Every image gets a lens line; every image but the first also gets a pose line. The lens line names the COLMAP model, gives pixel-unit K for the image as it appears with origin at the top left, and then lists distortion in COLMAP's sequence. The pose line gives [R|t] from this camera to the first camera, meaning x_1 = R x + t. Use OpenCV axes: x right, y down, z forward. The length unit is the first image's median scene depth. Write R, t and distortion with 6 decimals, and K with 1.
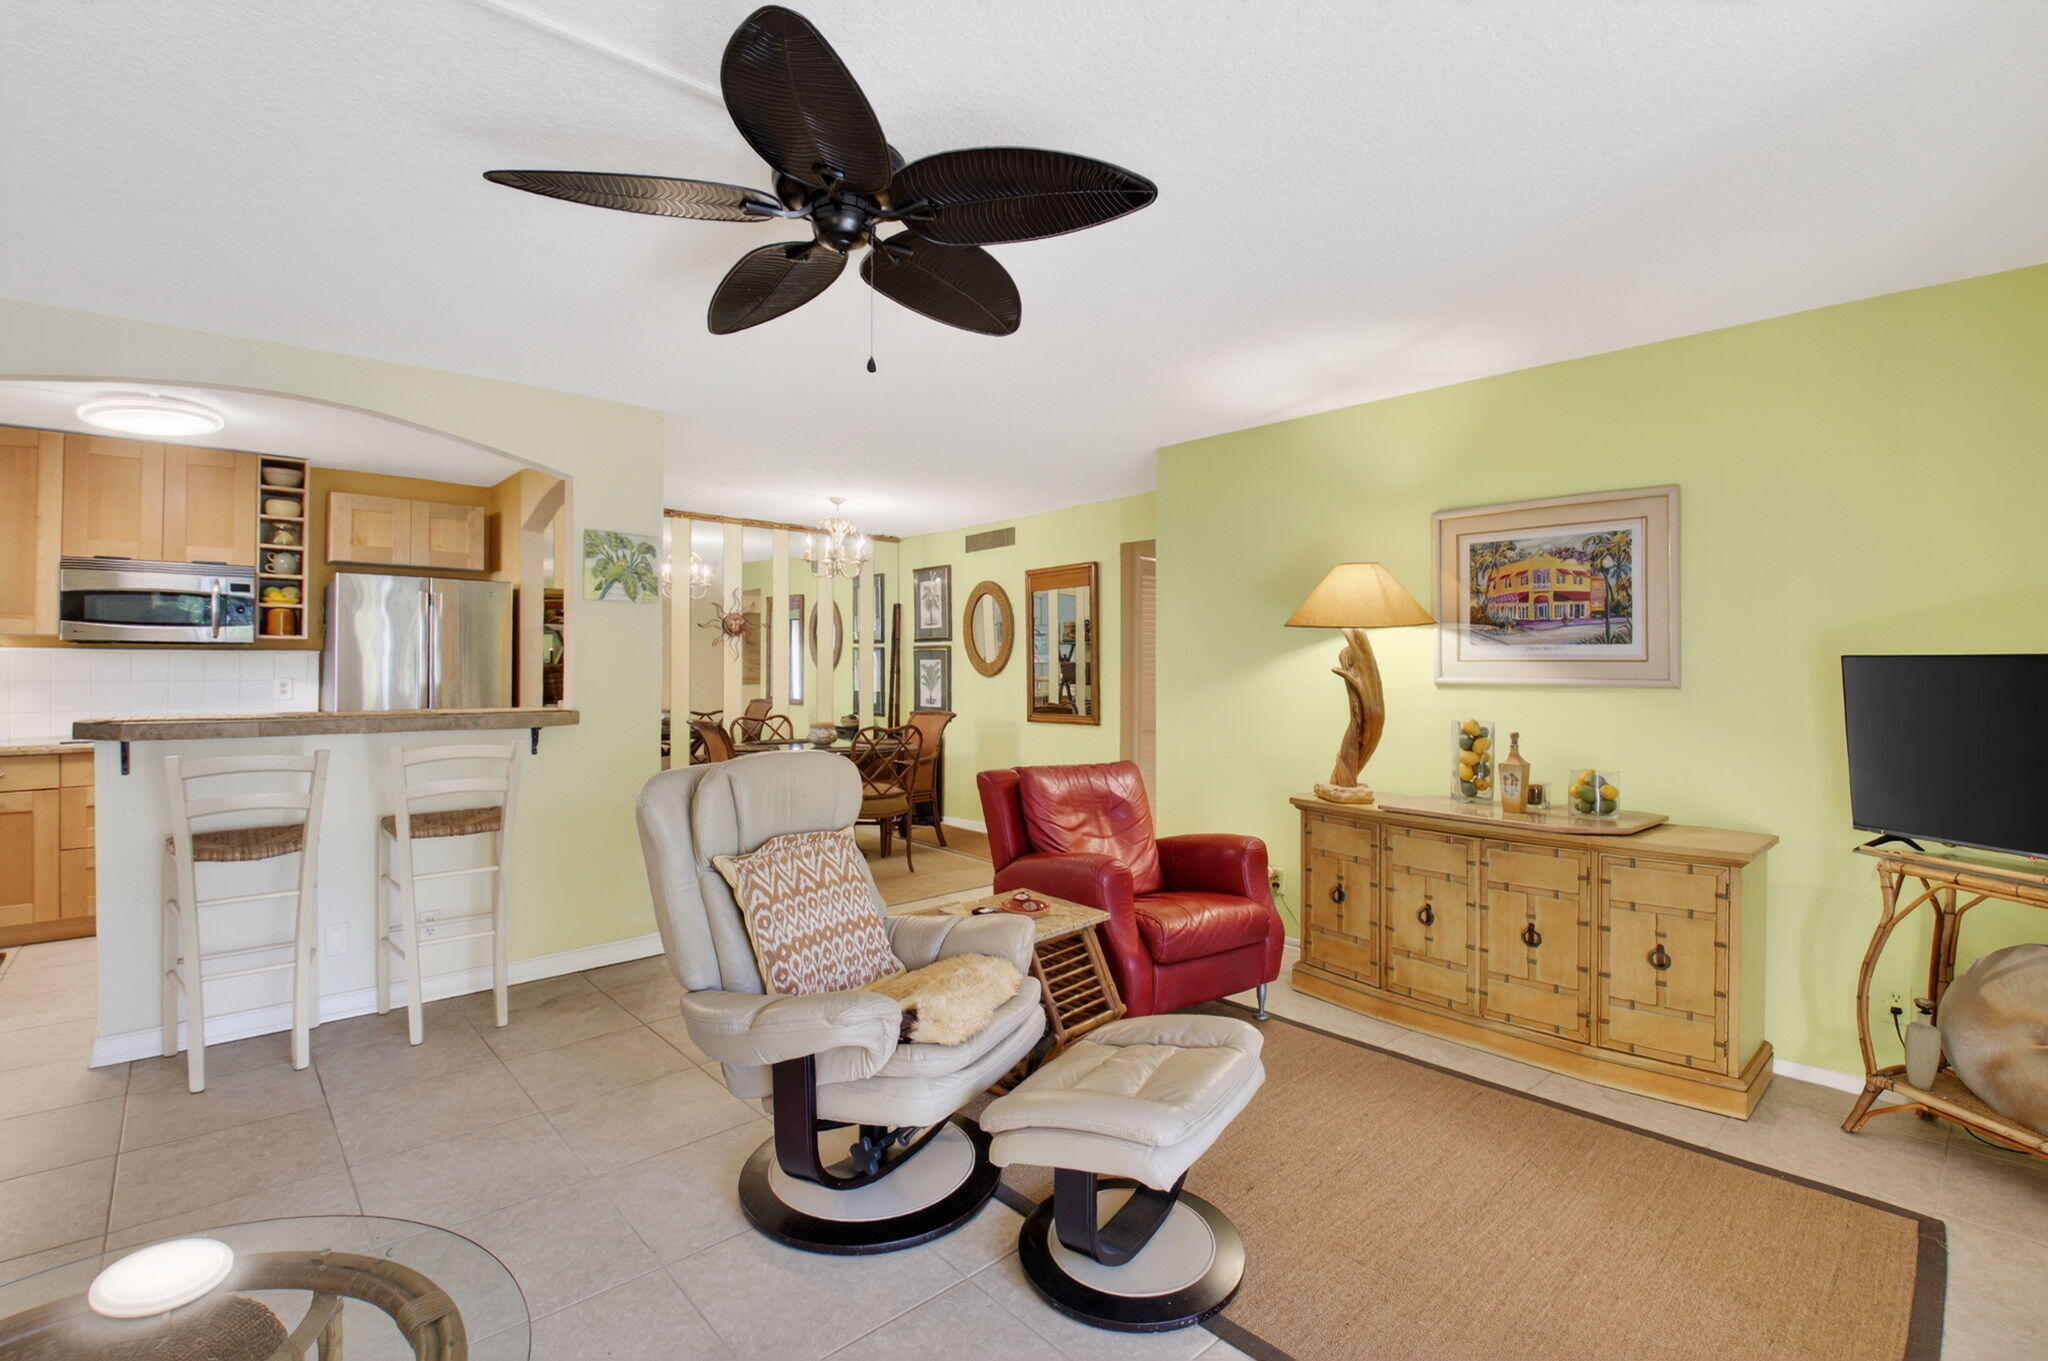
lens RADIAL K [[914.9, 0, 1027.7], [0, 914.9, 659.0], [0, 0, 1]] dist [0.024362, -0.033800]
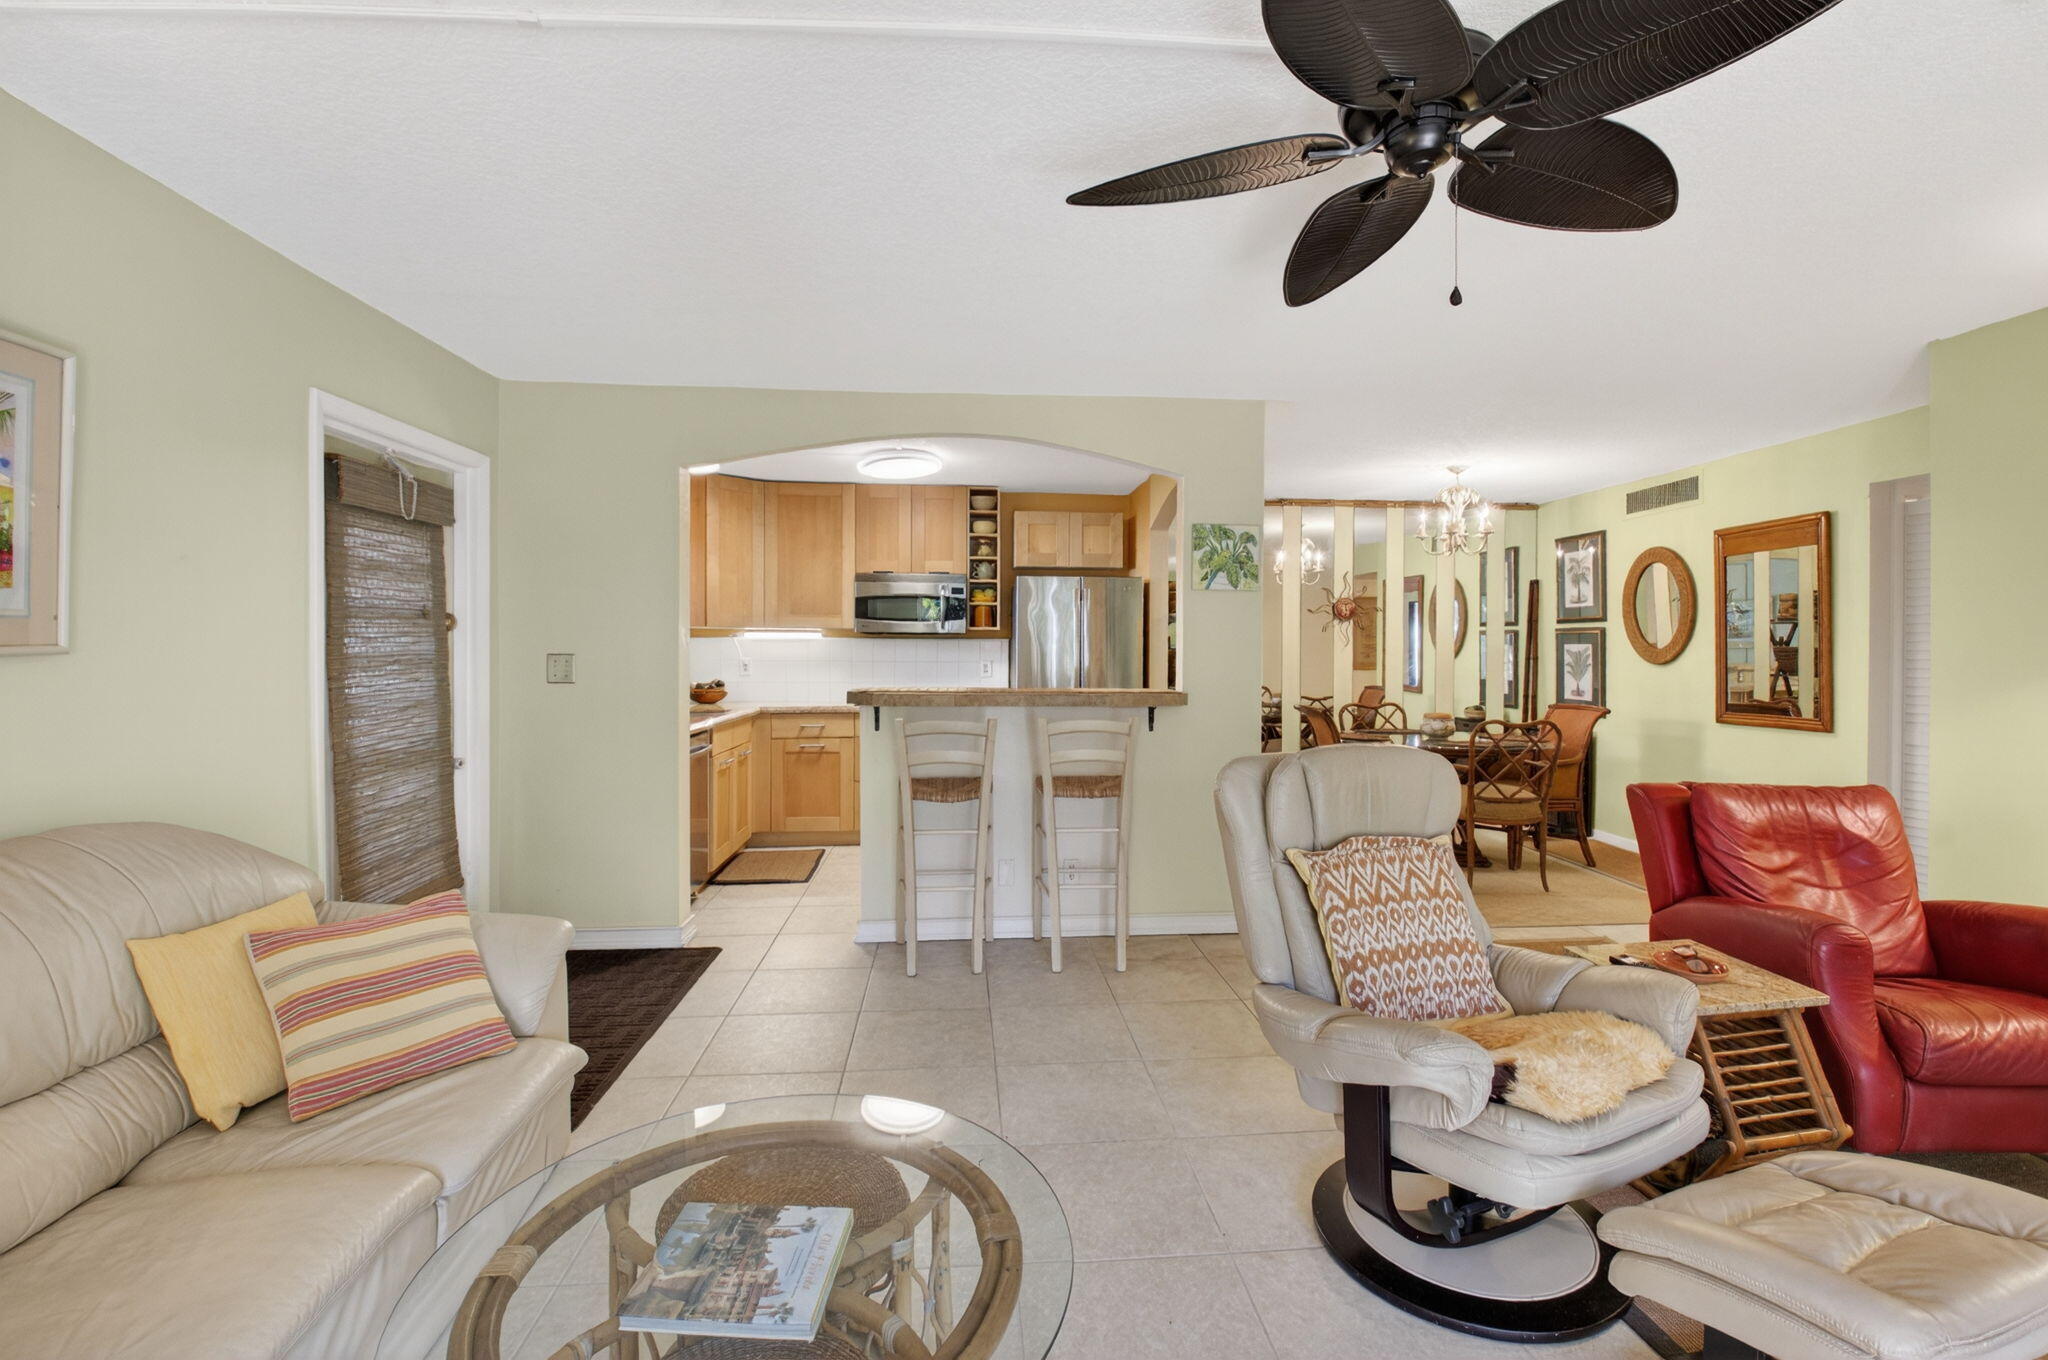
lens RADIAL K [[914.9, 0, 1027.7], [0, 914.9, 658.5], [0, 0, 1]] dist [0.024362, -0.033800]
pose [[0.794924, 0.006090, -0.606678, 0.015839], [0.003455, 0.999888, 0.014564, -0.000644], [0.606699, -0.013674, 0.794814, 0.039734]]
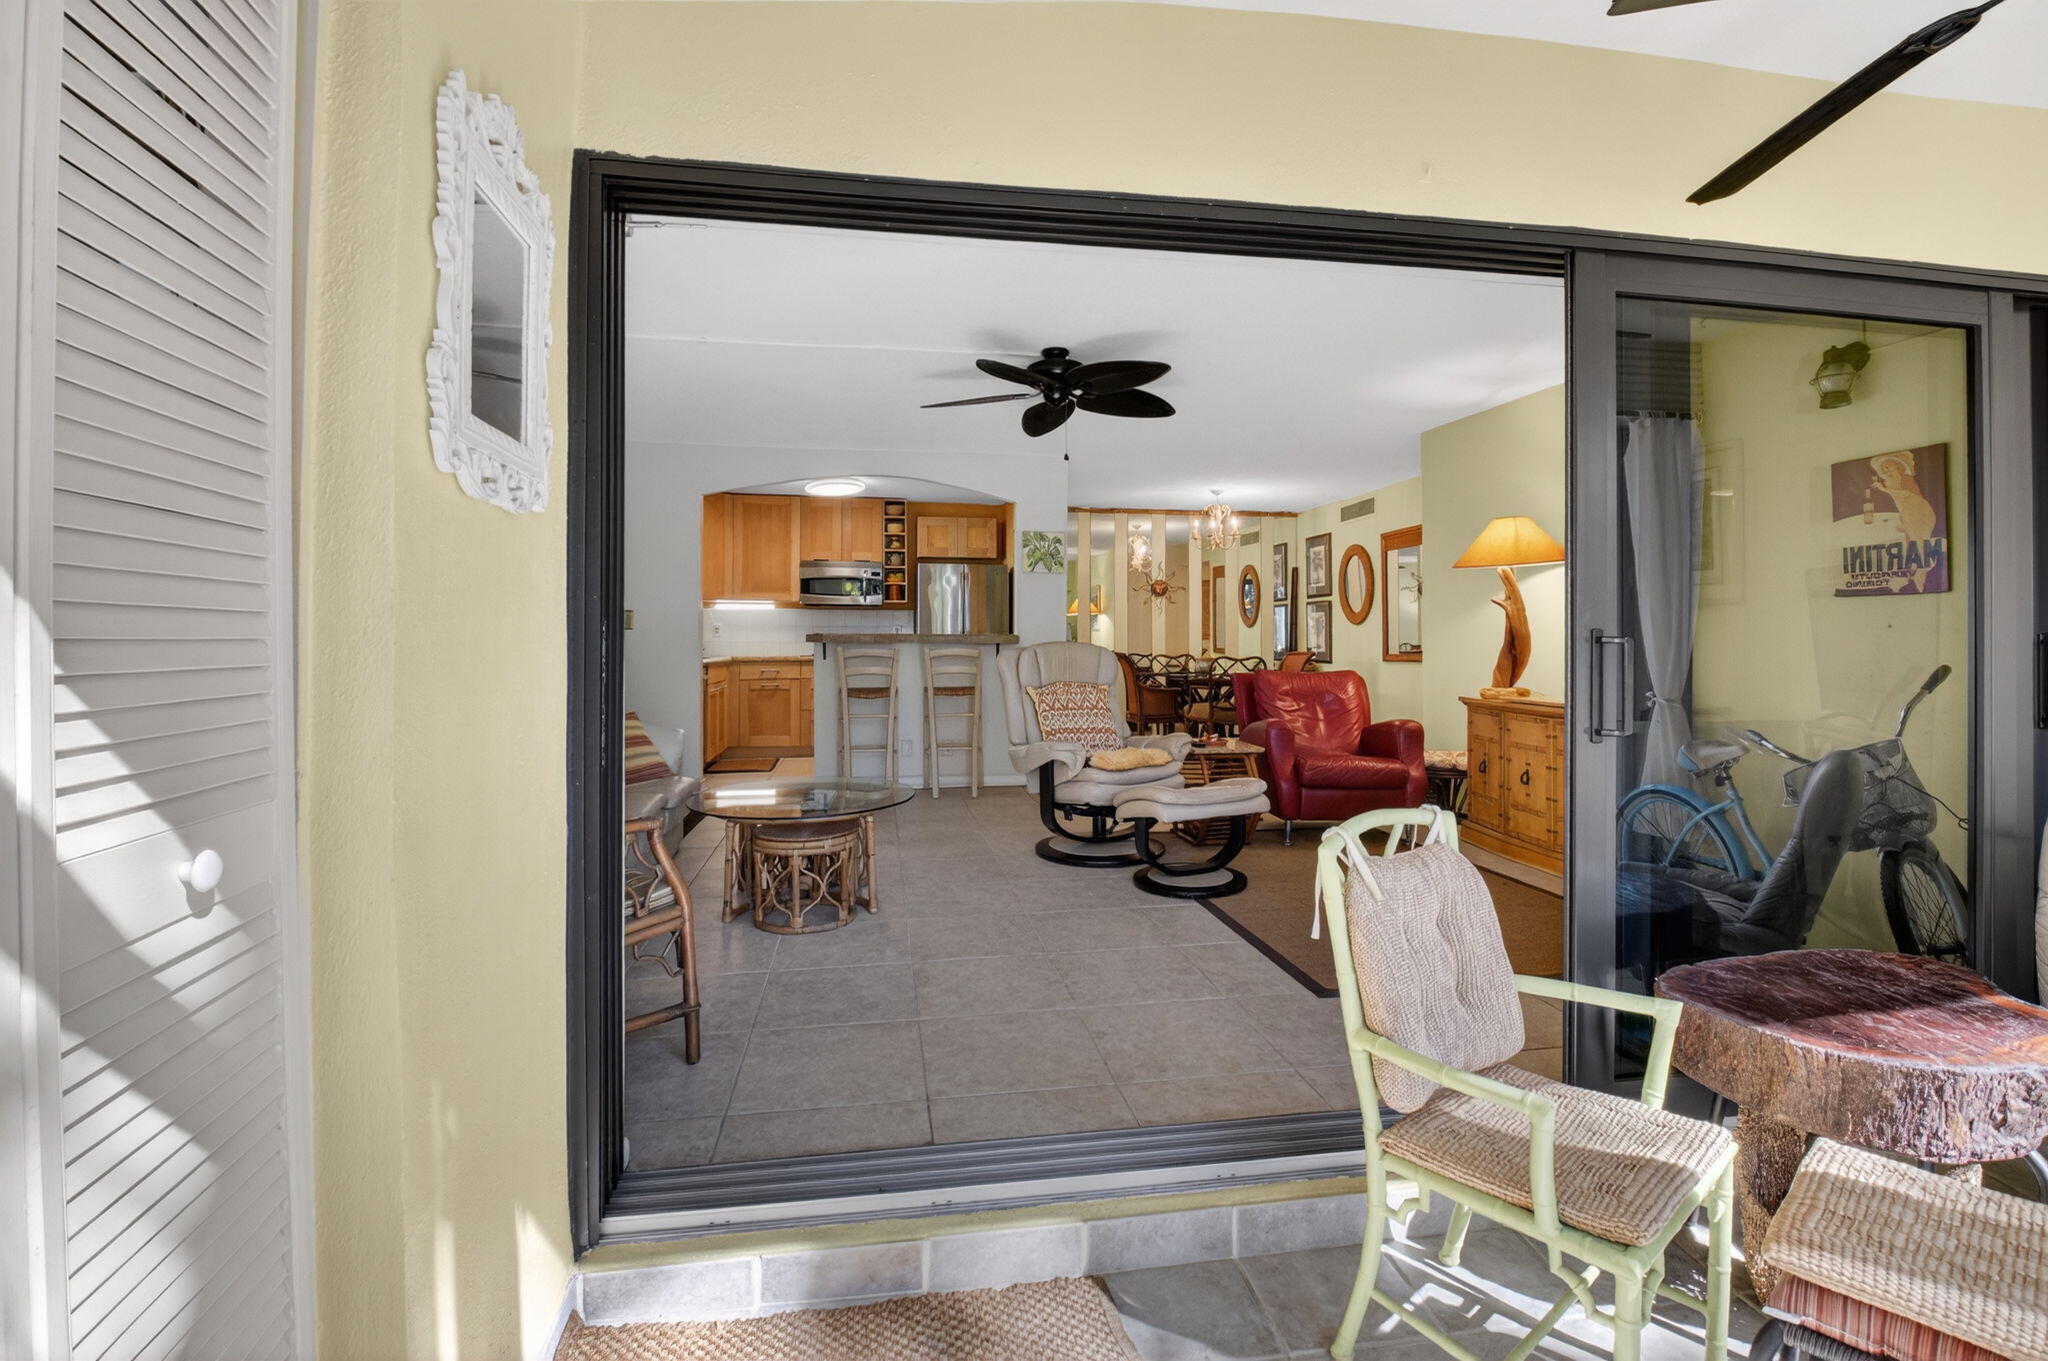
lens RADIAL K [[811.5, 0, 1022.9], [0, 811.5, 627.6], [0, 0, 1]] dist [0.069212, -0.000003]
pose [[0.852150, -0.005340, -0.523270, 0.380222], [0.008455, 0.999958, 0.003564, 0.041114], [0.523229, -0.007461, 0.852160, -0.365742]]
